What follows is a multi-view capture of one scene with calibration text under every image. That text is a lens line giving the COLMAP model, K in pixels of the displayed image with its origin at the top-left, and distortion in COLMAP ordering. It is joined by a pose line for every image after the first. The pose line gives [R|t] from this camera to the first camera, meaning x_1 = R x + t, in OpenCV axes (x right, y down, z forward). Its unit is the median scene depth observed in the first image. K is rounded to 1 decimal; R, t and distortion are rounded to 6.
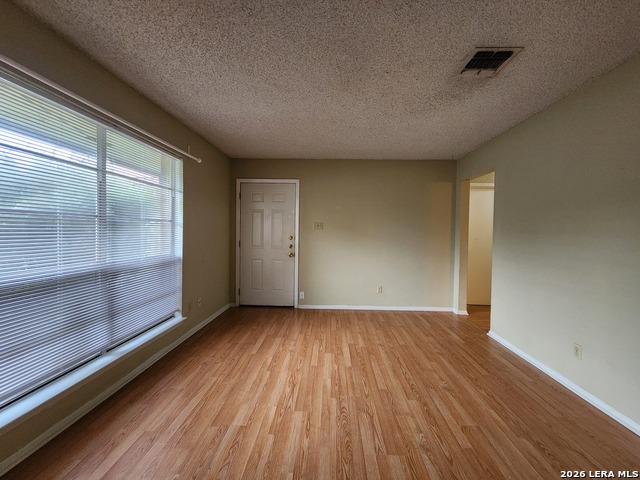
lens RADIAL K [[260.3, 0, 324.4], [0, 260.3, 237.7], [0, 0, 1]] dist [0.002924, -0.002780]
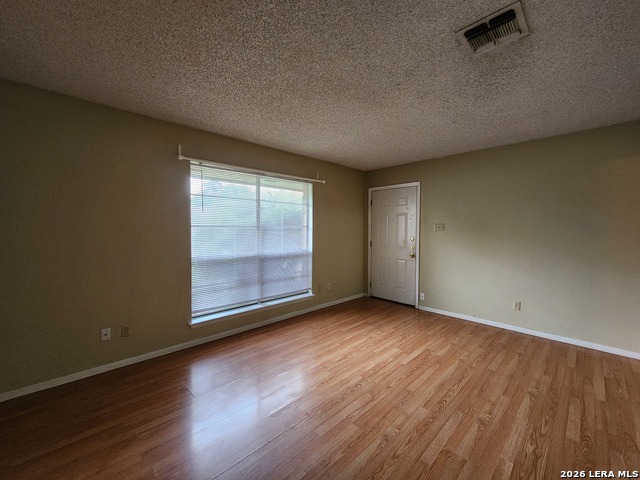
lens RADIAL K [[260.3, 0, 325.2], [0, 260.3, 239.2], [0, 0, 1]] dist [0.002924, -0.002780]
pose [[0.718864, 0.017556, -0.694929, 0.494834], [-0.009441, 0.999835, 0.015492, -0.017507], [0.695086, -0.004576, 0.718912, 0.024879]]
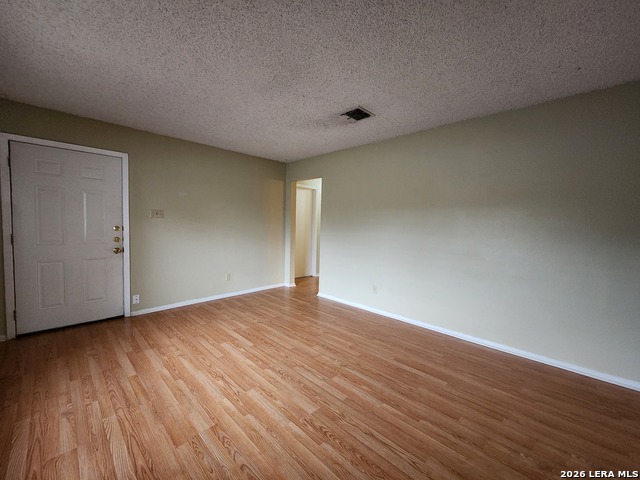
lens RADIAL K [[260.3, 0, 326.4], [0, 260.3, 238.3], [0, 0, 1]] dist [0.002924, -0.002780]
pose [[0.670519, -0.042538, 0.740672, -0.410758], [0.005325, 0.998605, 0.052530, -0.010243], [-0.741874, -0.031278, 0.669810, 0.038389]]
